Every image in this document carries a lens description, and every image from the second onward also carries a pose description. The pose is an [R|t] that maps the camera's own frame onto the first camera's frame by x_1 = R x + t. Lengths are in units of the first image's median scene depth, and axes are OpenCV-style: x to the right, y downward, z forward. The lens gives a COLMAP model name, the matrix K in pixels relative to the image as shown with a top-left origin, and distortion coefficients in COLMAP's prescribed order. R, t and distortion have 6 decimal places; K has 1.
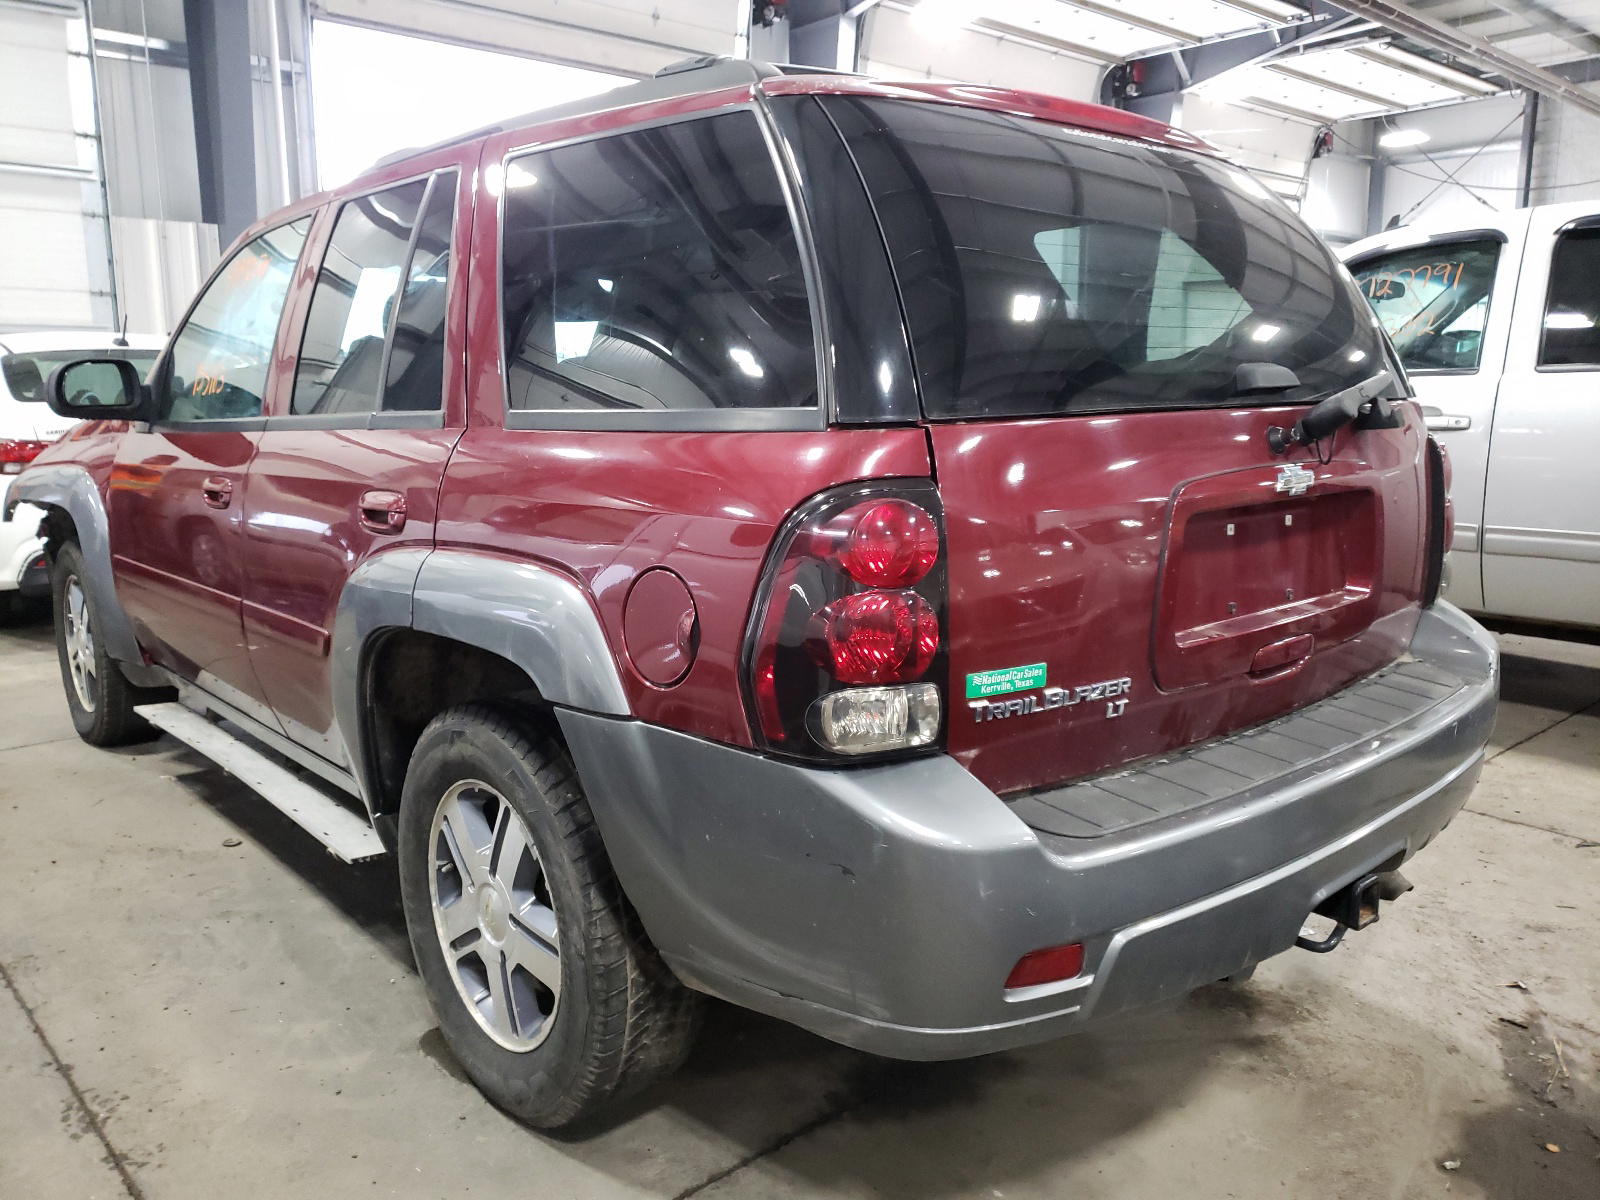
lens RADIAL K [[1271.6, 0, 802.2], [0, 1271.6, 598.4], [0, 0, 1]] dist [0.008831, 0.005898]
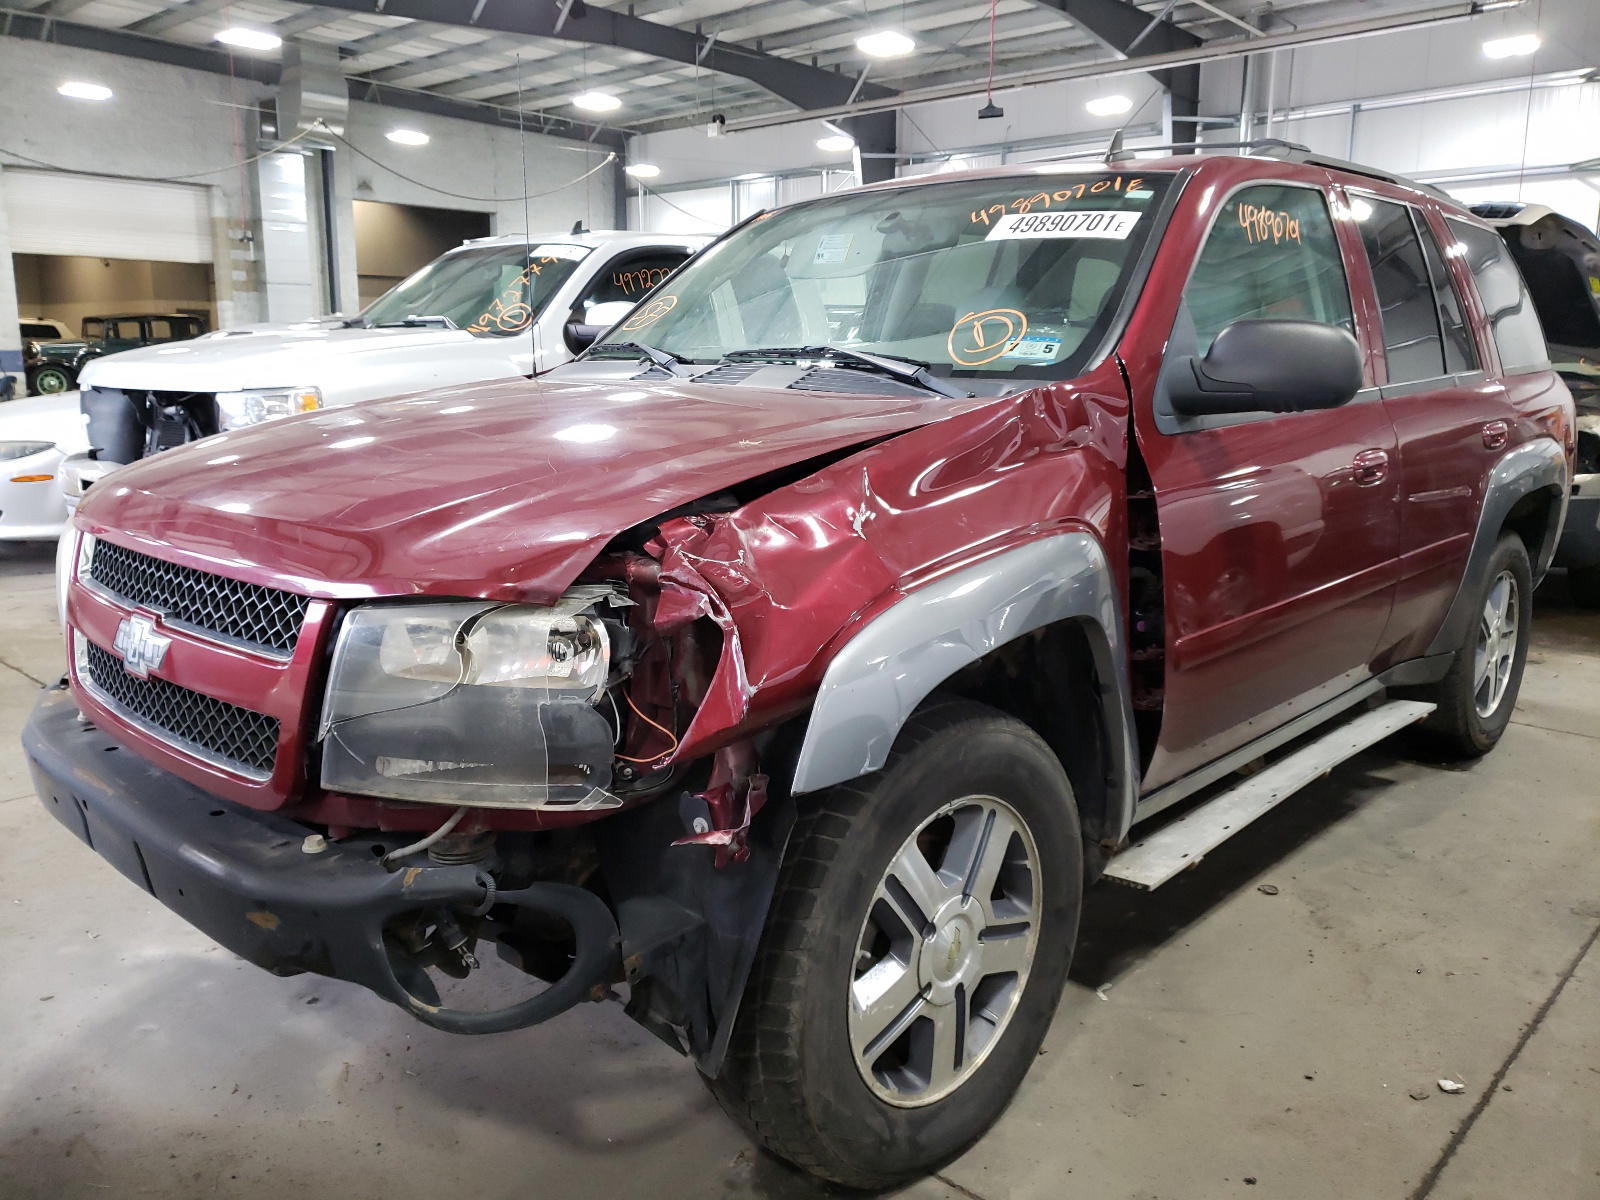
lens RADIAL K [[1271.6, 0, 801.3], [0, 1271.6, 598.6], [0, 0, 1]] dist [0.008831, 0.005898]
pose [[-0.092630, -0.193842, 0.976650, -1.344729], [0.190457, 0.959307, 0.208463, -0.263685], [-0.977316, 0.205320, -0.051942, 1.440998]]
